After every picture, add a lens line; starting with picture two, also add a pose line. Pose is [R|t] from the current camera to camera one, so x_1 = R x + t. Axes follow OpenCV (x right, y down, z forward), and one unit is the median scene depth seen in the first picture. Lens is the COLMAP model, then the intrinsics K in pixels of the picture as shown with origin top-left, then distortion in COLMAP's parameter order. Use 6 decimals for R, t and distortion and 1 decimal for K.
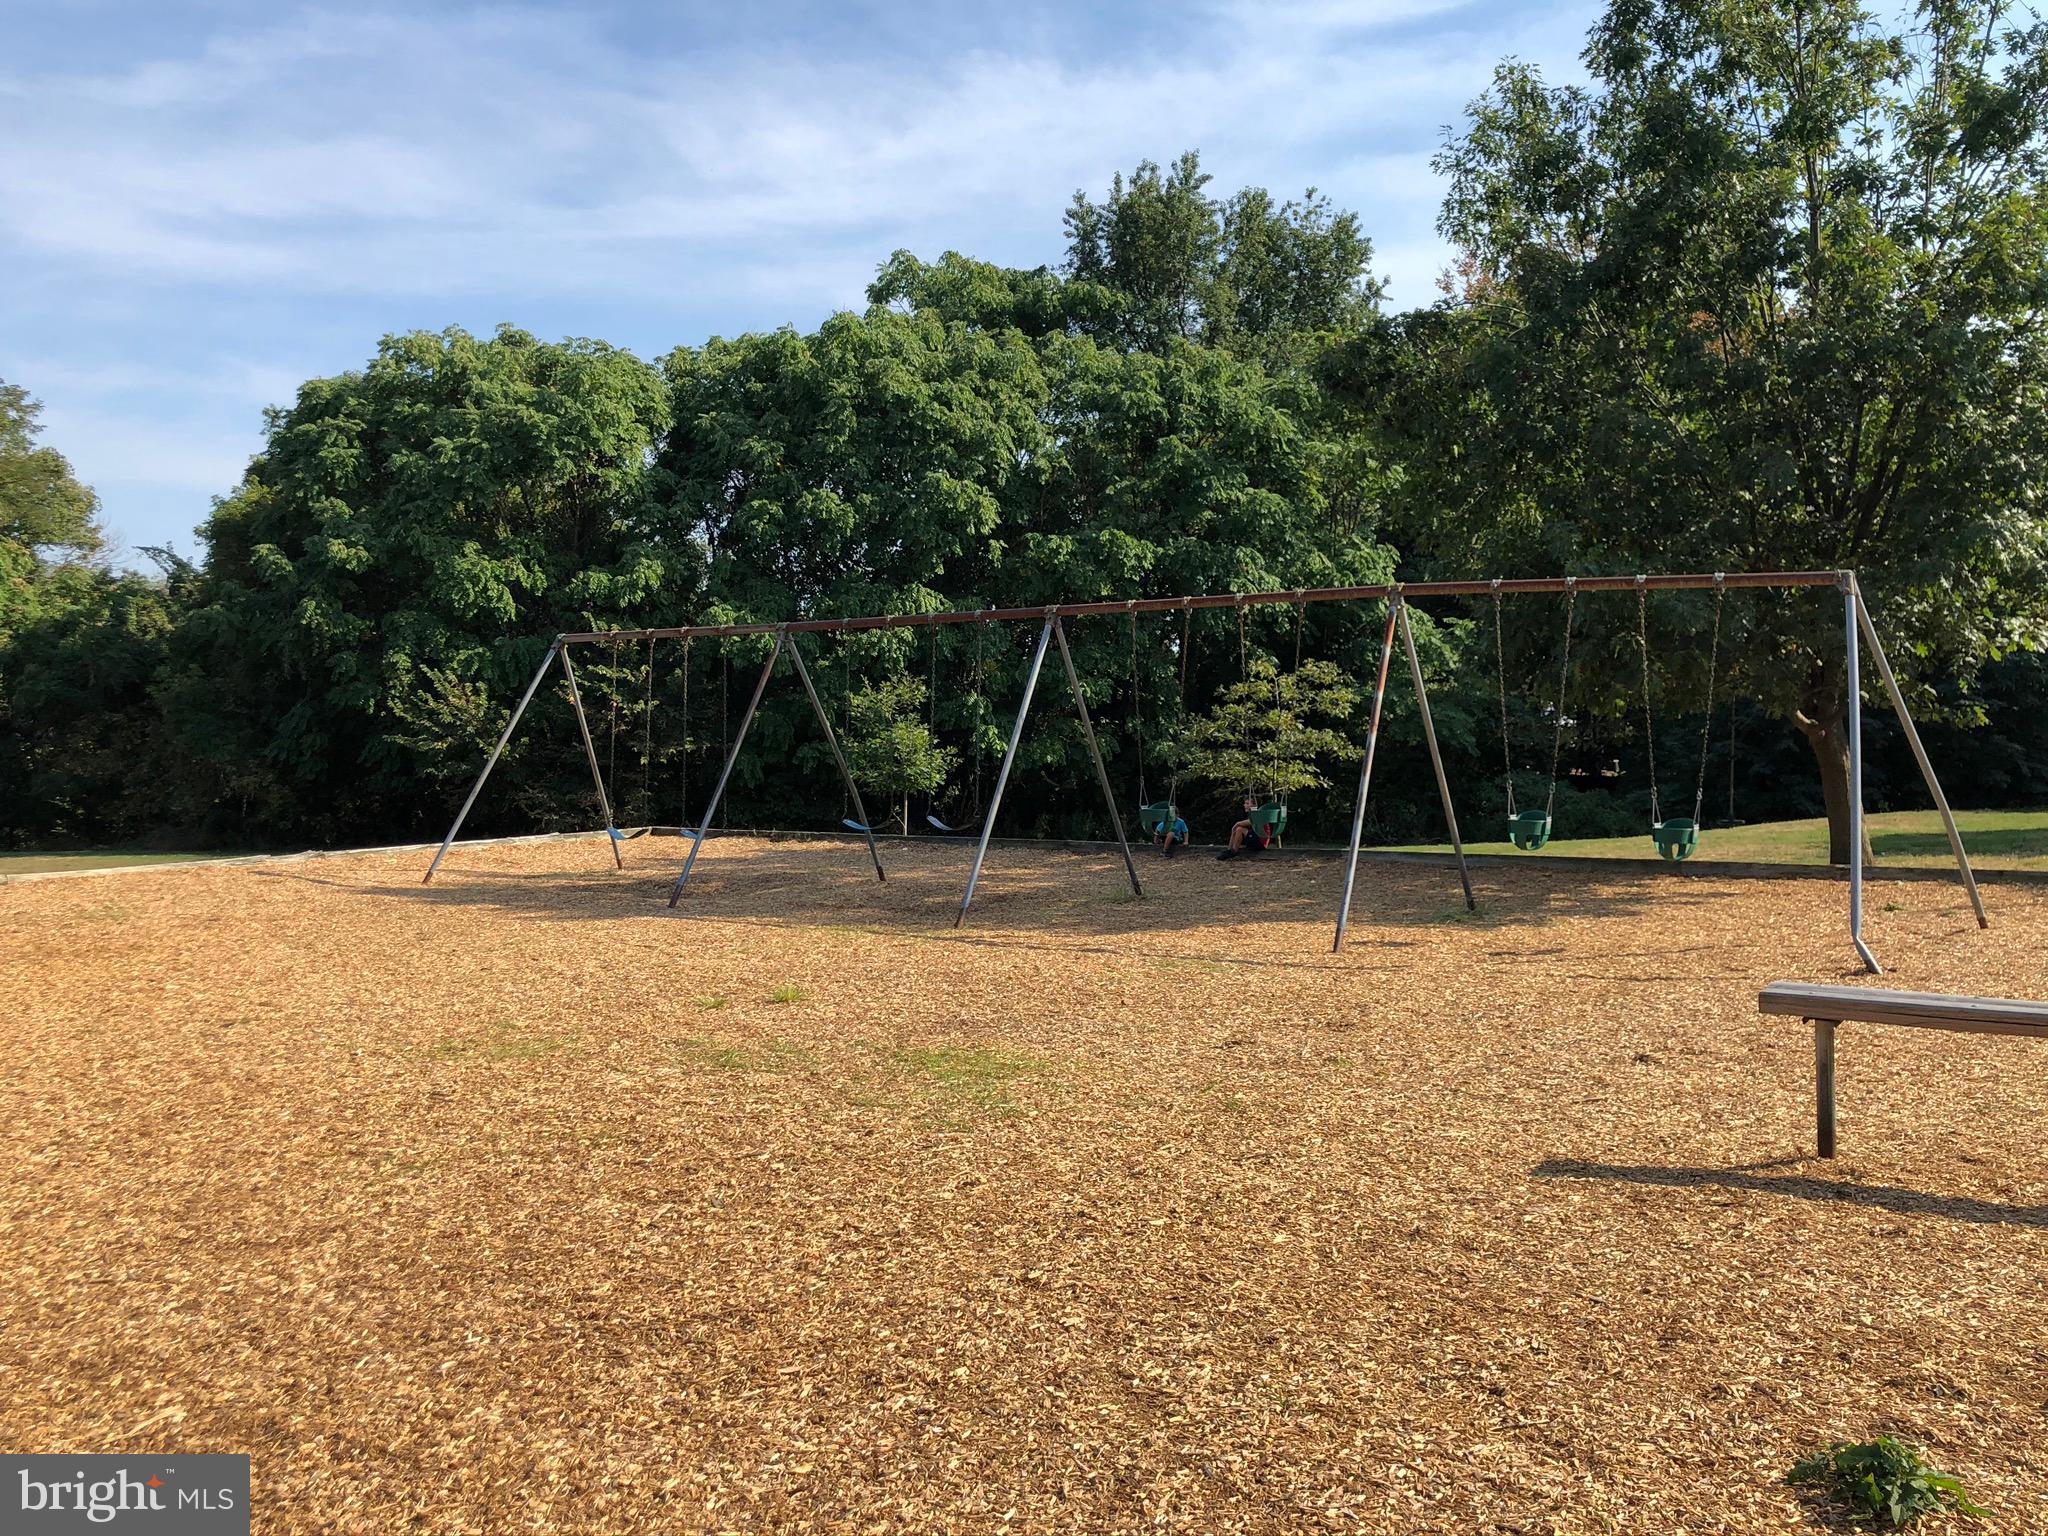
lens RADIAL K [[1458.7, 0, 1024.0], [0, 1458.7, 768.0], [0, 0, 1]] dist [0.009221, -0.118924]
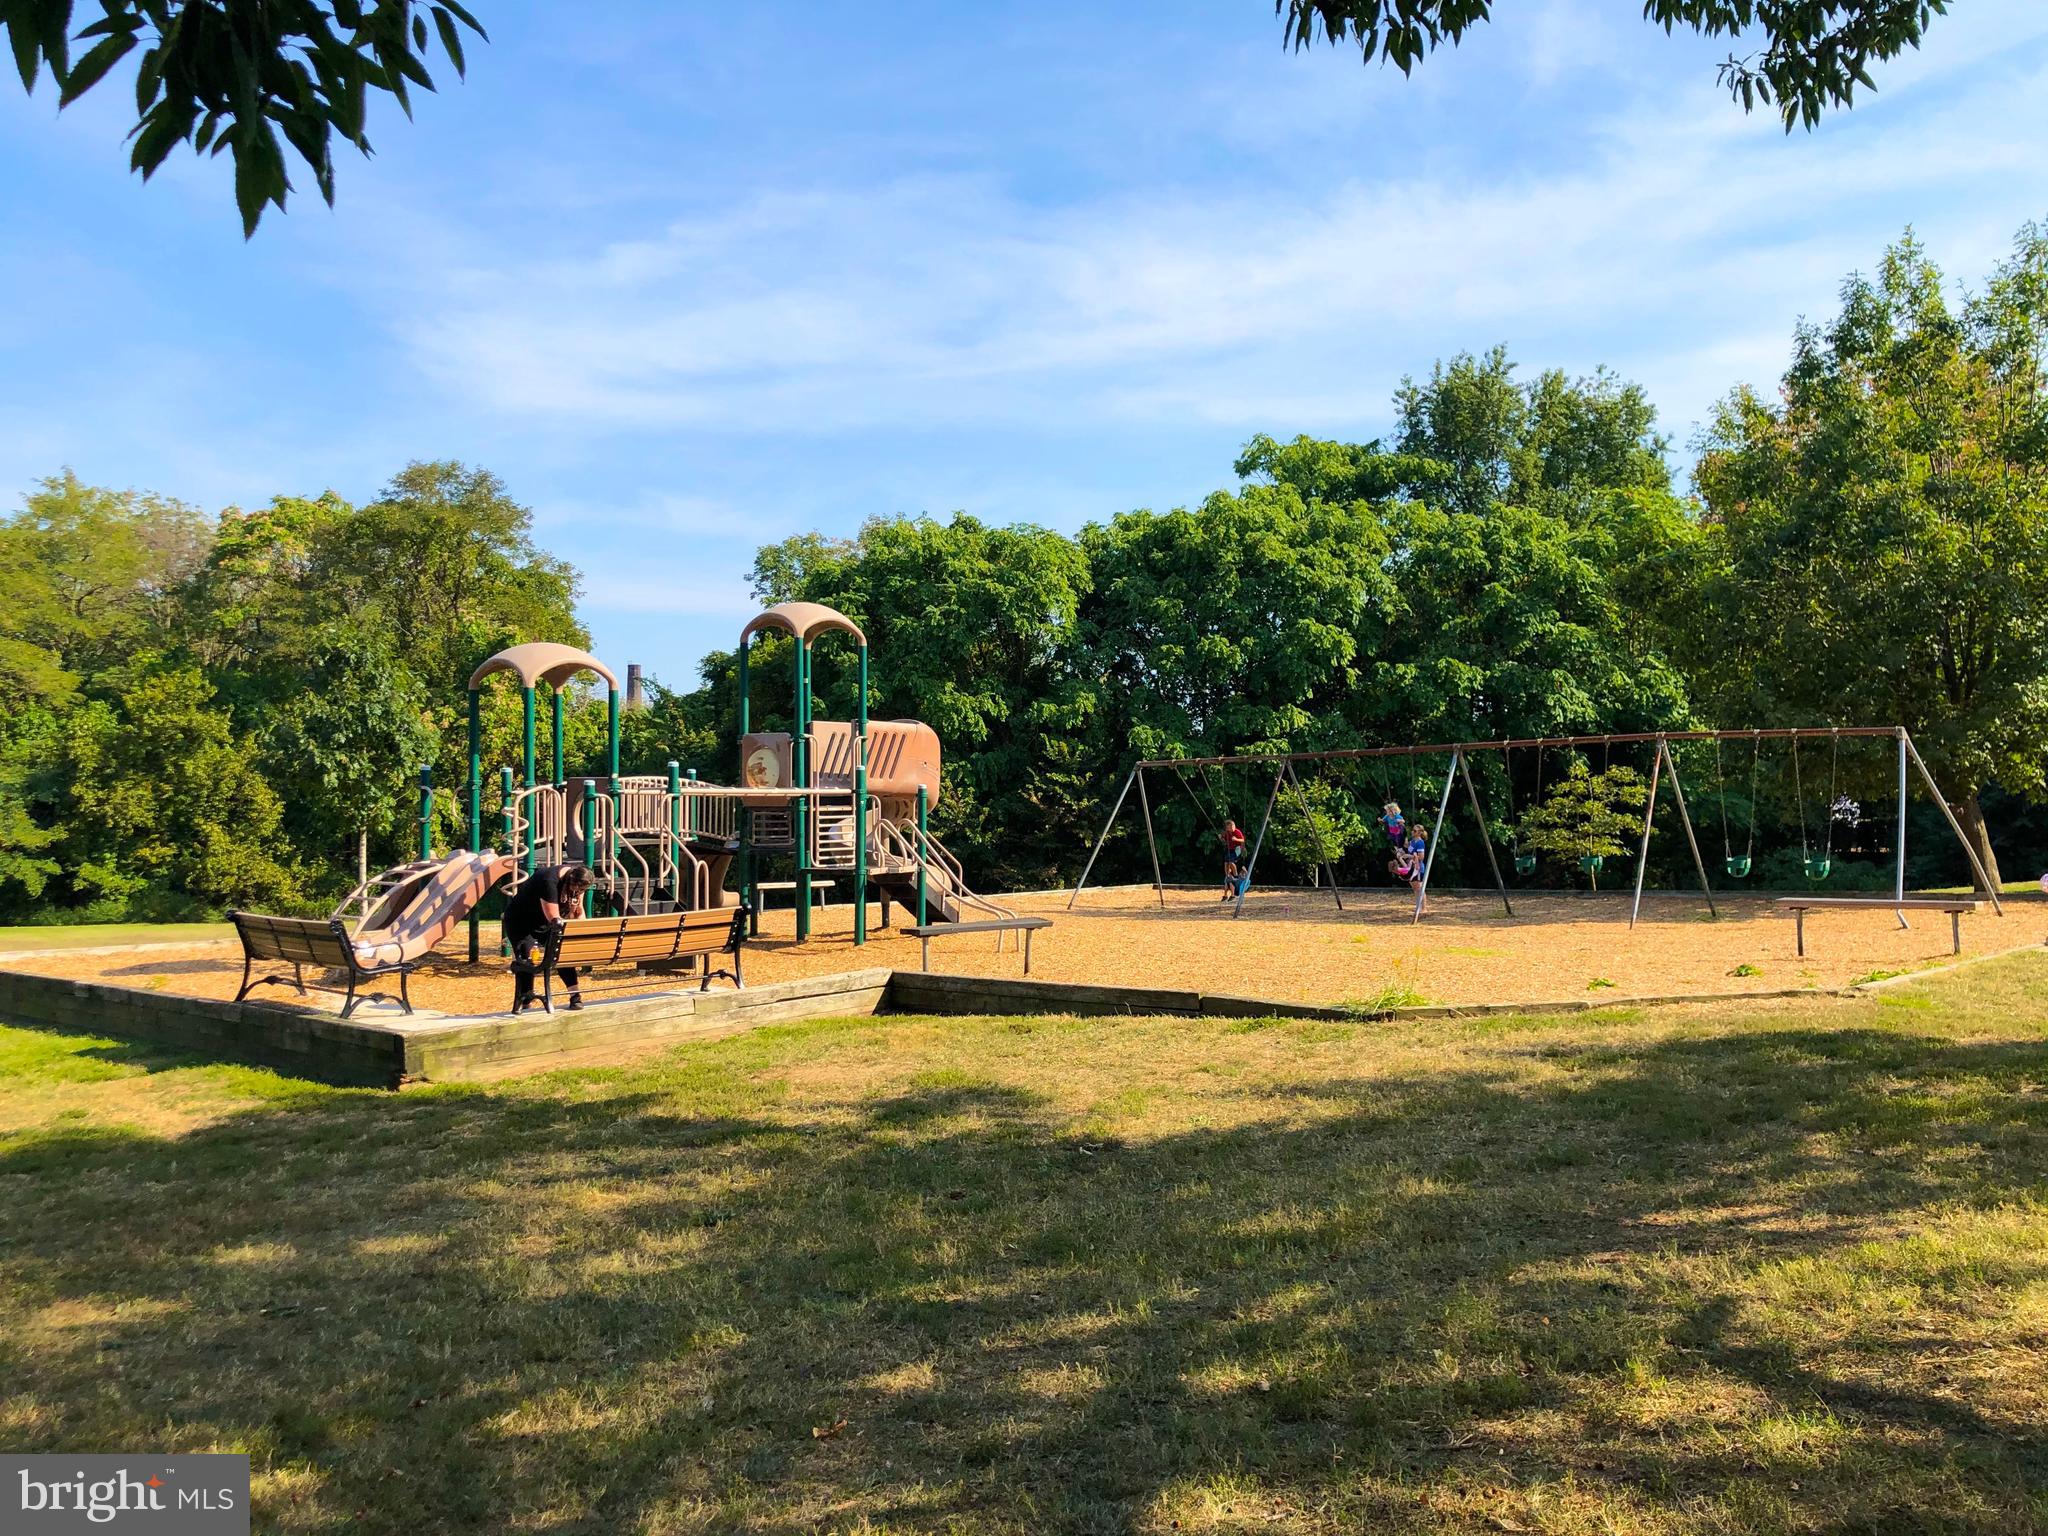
lens RADIAL K [[1458.7, 0, 1024.0], [0, 1458.7, 768.0], [0, 0, 1]] dist [0.009221, -0.118924]
pose [[0.980953, -0.018955, -0.193320, -0.055576], [0.006925, 0.998008, -0.062712, 0.008053], [0.194124, 0.060179, 0.979129, -0.296570]]
